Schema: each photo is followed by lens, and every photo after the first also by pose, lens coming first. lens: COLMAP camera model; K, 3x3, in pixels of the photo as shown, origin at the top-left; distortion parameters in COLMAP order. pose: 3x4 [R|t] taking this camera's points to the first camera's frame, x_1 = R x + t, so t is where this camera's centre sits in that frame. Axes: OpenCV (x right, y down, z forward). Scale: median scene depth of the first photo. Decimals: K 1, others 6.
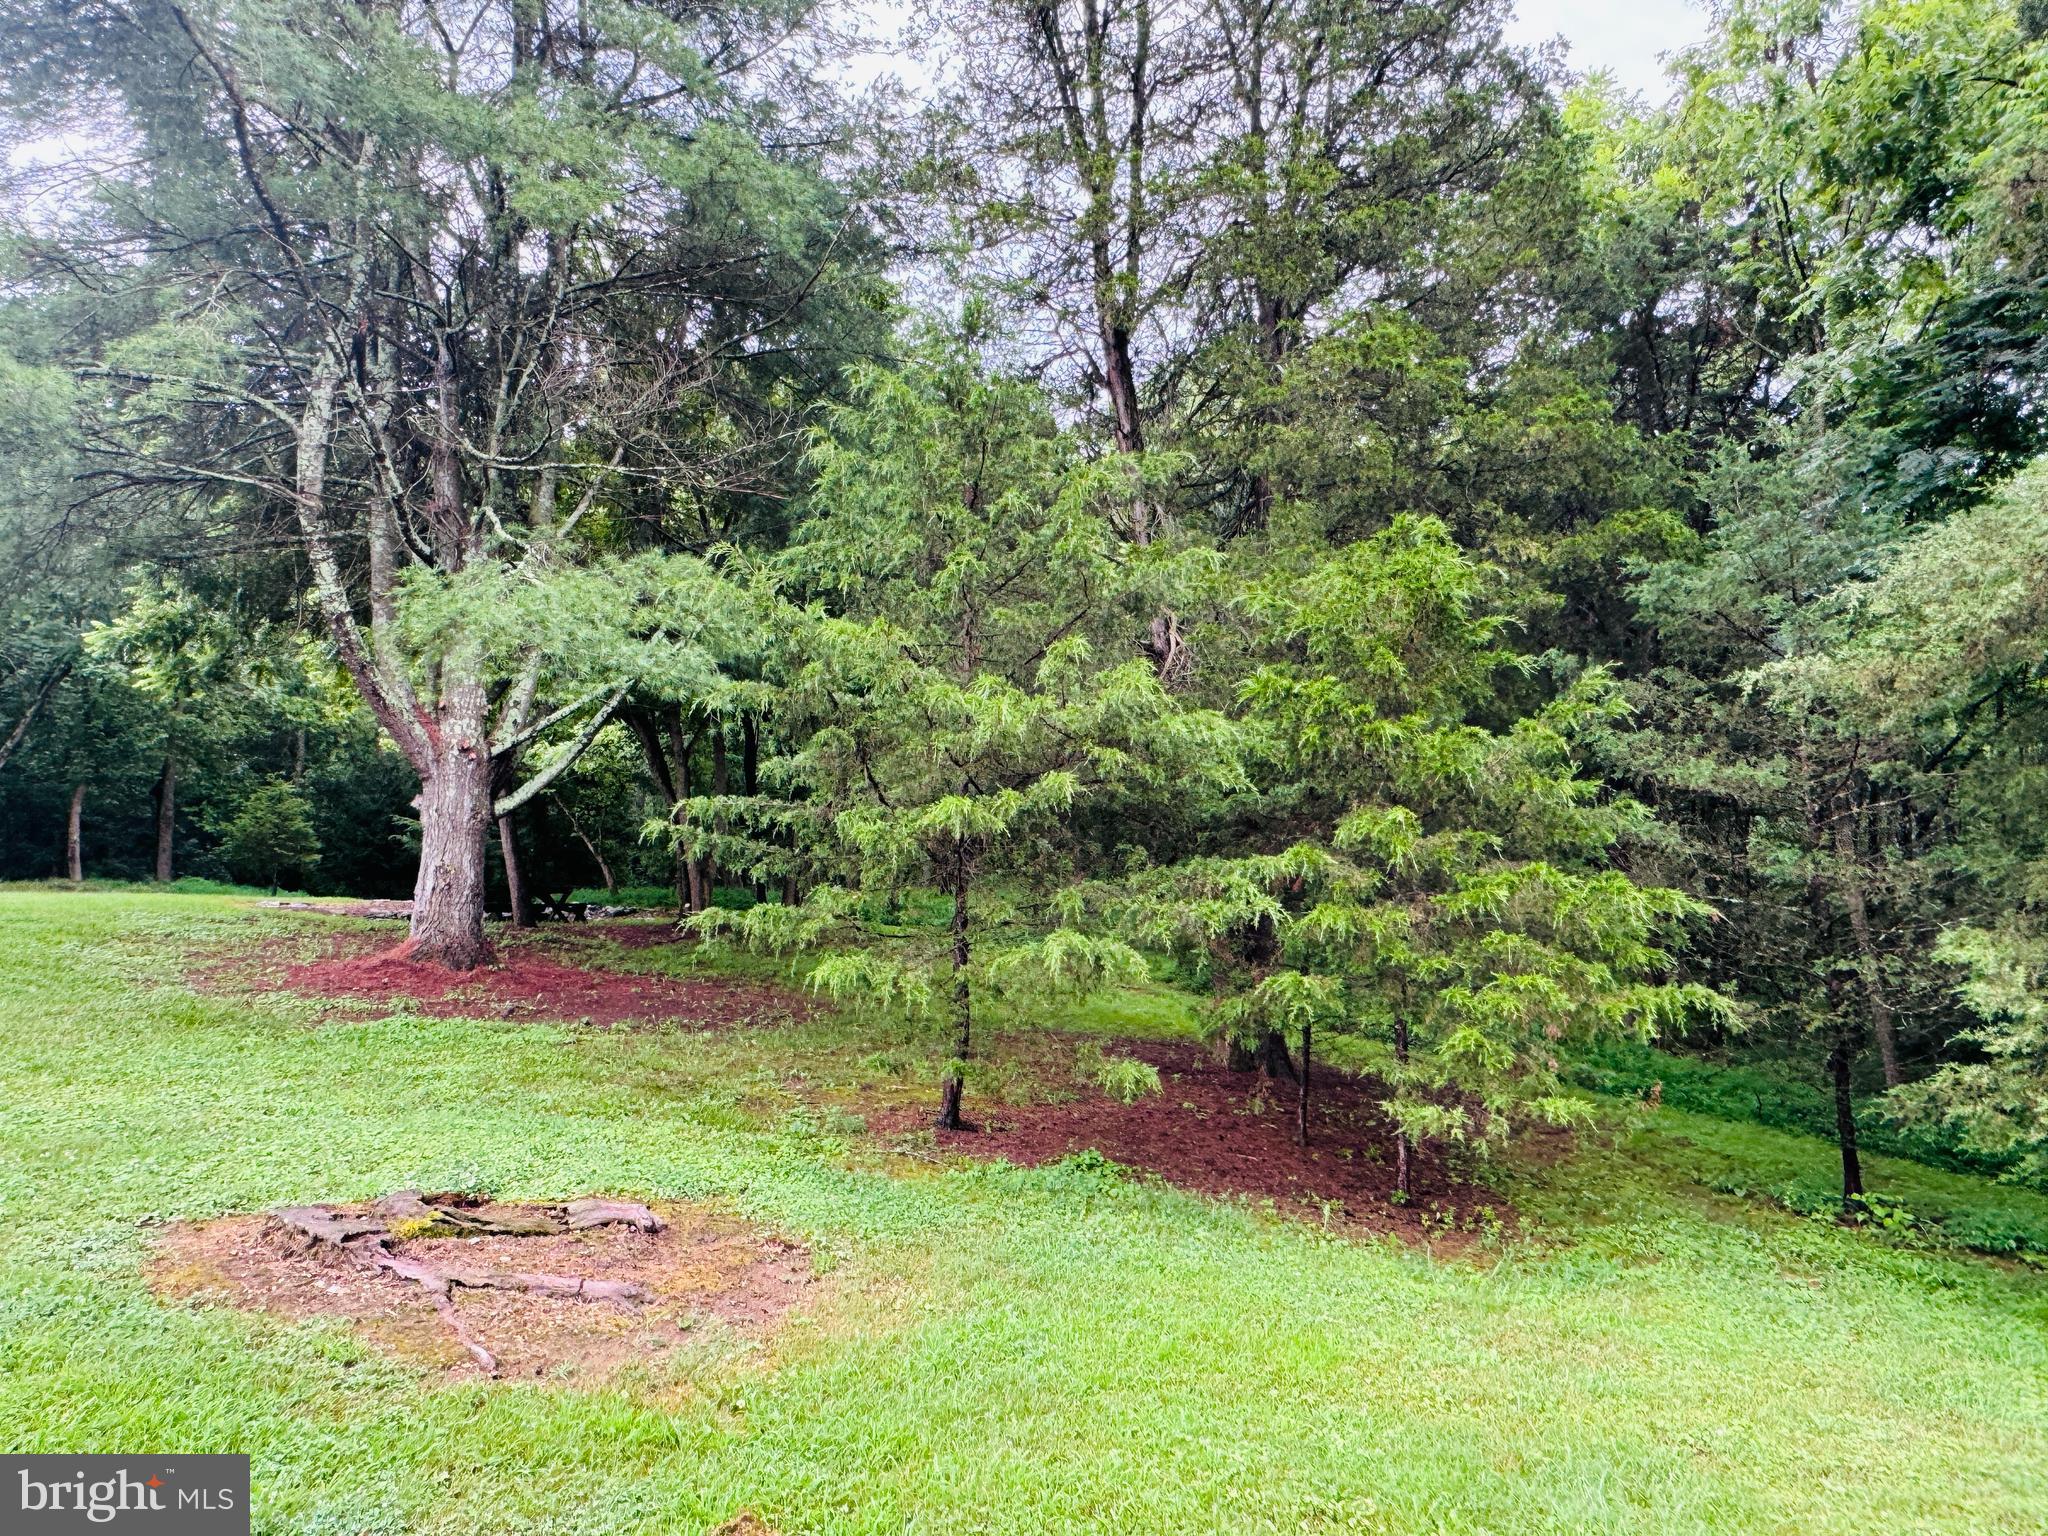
lens RADIAL K [[1375.6, 0, 1024.0], [0, 1375.6, 768.0], [0, 0, 1]] dist [-0.000230, -0.000204]
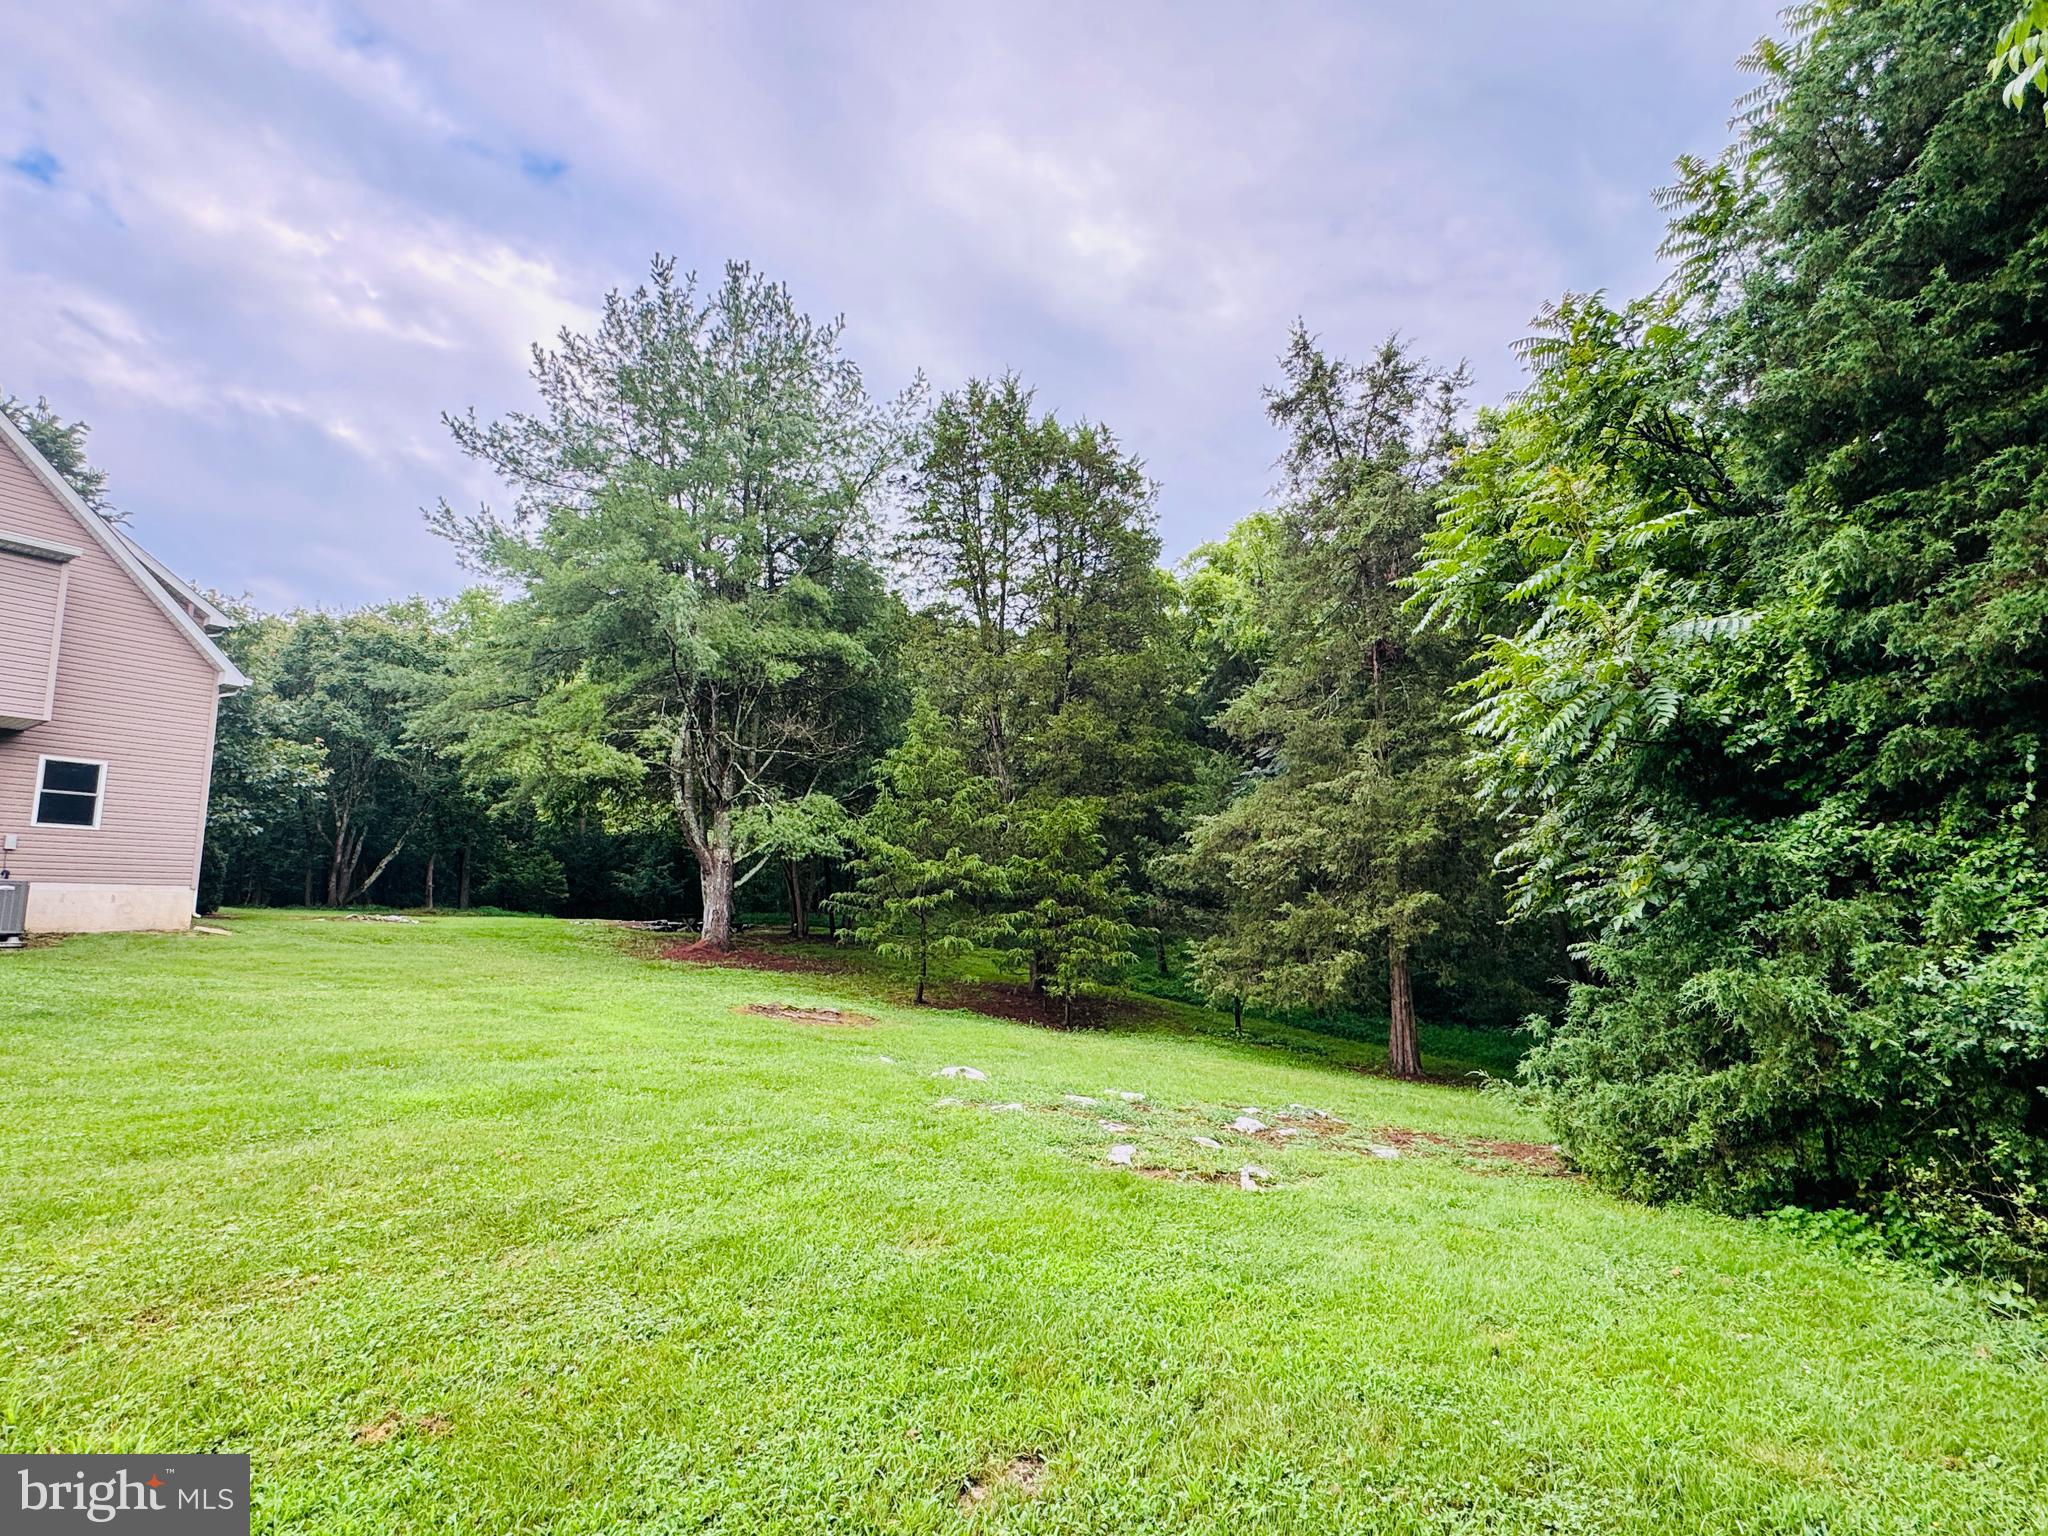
lens RADIAL K [[1011.4, 0, 1024.0], [0, 1011.4, 768.0], [0, 0, 1]] dist [0.000185, -0.000065]
pose [[0.999580, 0.005581, 0.028437, 0.125719], [-0.004095, 0.998637, -0.052035, -0.154200], [-0.028688, 0.051896, 0.998240, -1.410628]]
